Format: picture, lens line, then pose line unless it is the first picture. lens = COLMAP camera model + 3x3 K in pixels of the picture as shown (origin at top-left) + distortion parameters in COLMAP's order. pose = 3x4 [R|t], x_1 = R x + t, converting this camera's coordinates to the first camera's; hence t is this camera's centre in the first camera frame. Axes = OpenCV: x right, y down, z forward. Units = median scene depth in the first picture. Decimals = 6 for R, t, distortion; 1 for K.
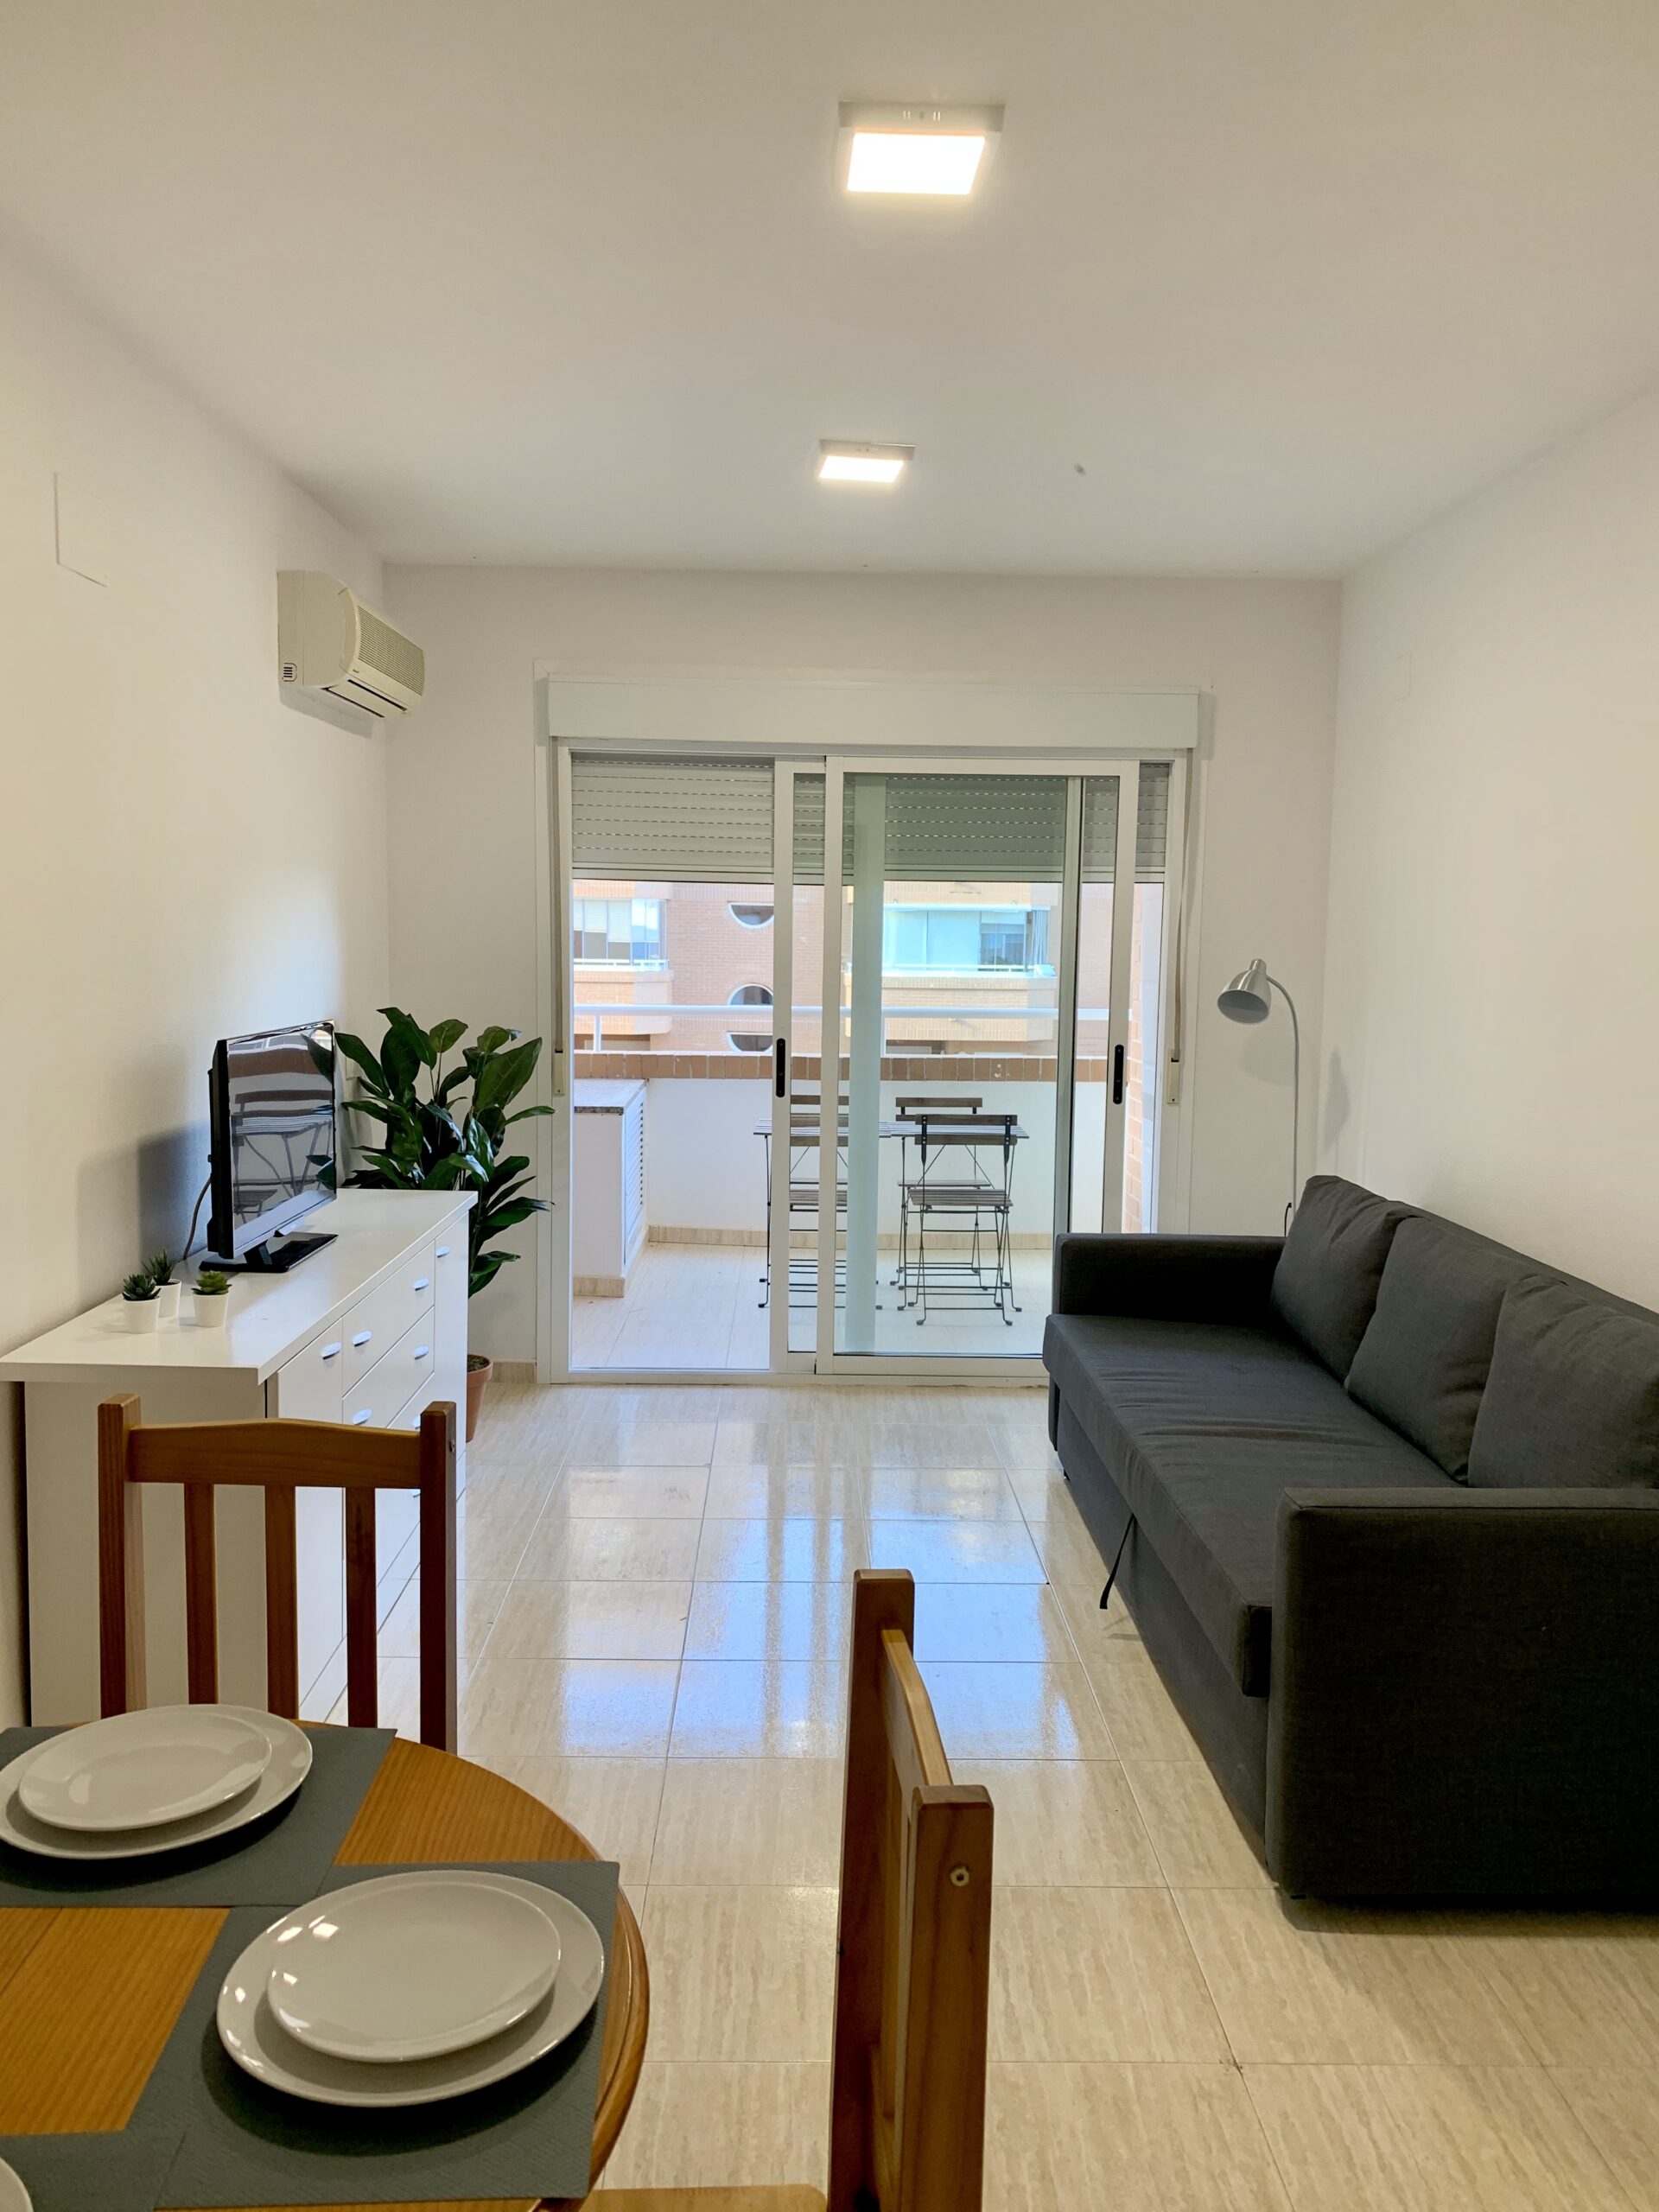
lens RADIAL K [[1708.6, 0, 844.6], [0, 1708.6, 1106.9], [0, 0, 1]] dist [0.036179, -0.028011]
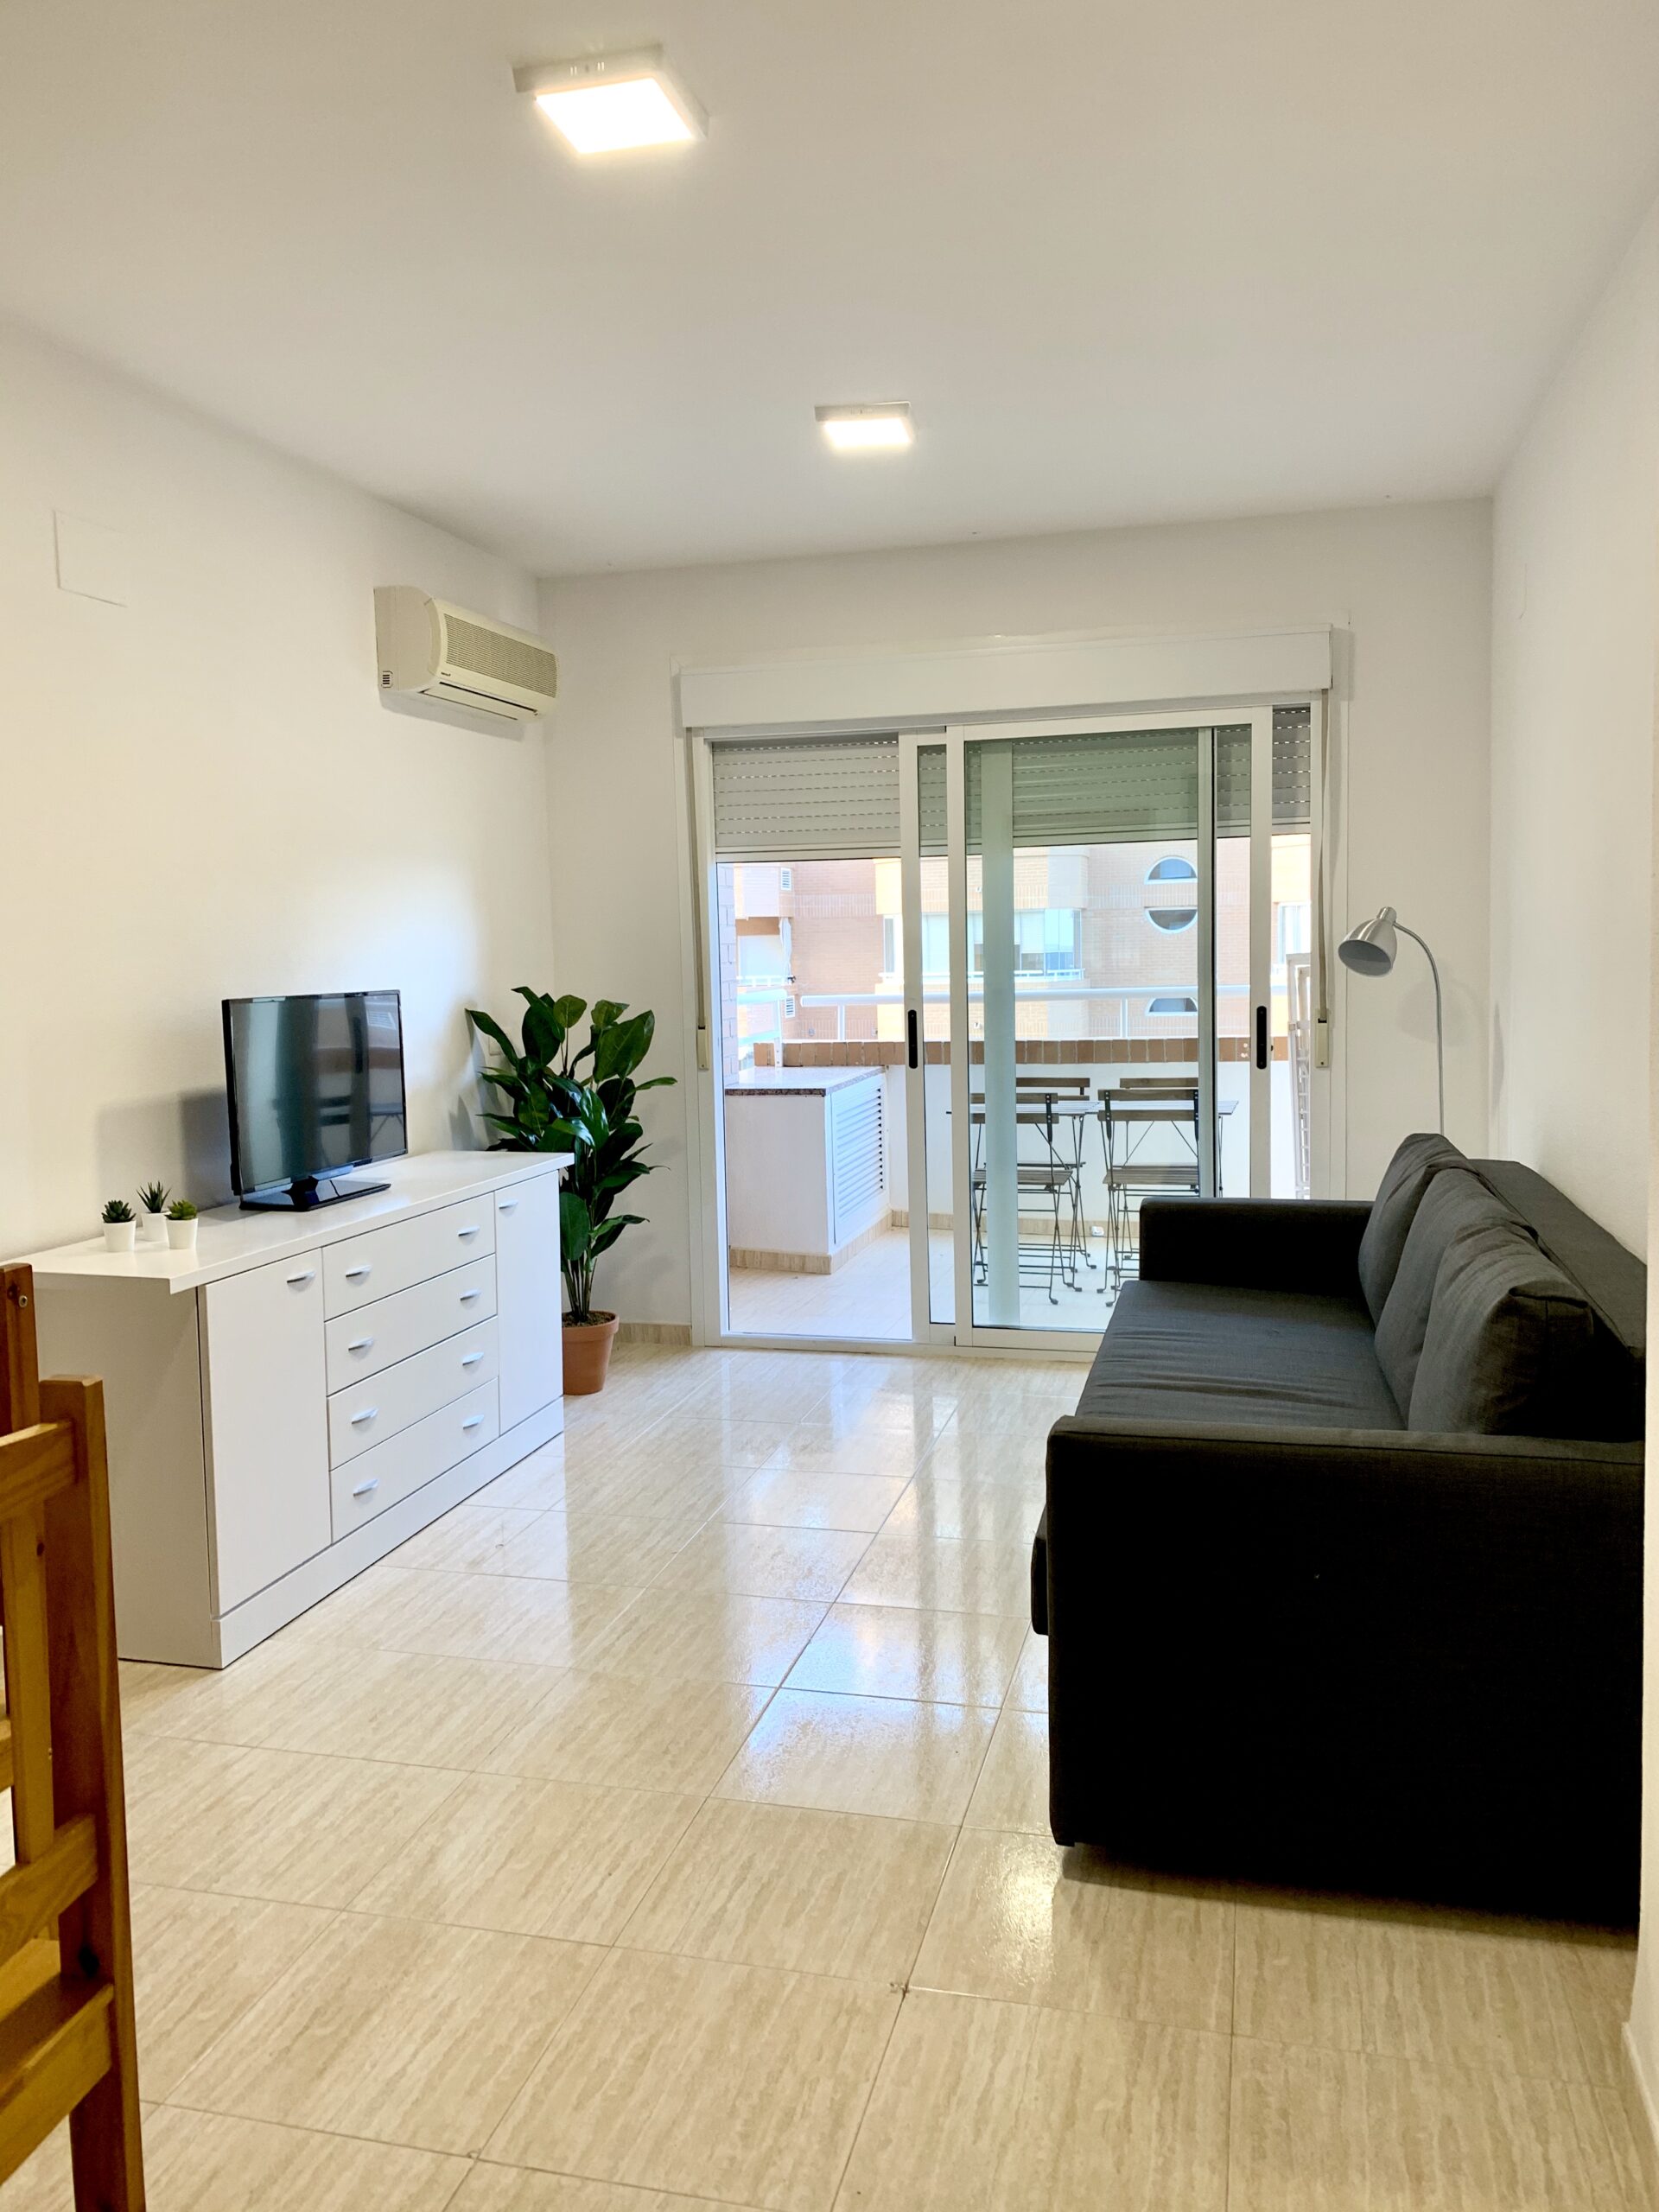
lens RADIAL K [[1708.6, 0, 818.7], [0, 1708.6, 1093.9], [0, 0, 1]] dist [0.036179, -0.028011]
pose [[0.959810, -0.013750, -0.280315, 0.212692], [0.008802, 0.999783, -0.018903, 0.031101], [0.280514, 0.015676, 0.959722, 0.020141]]
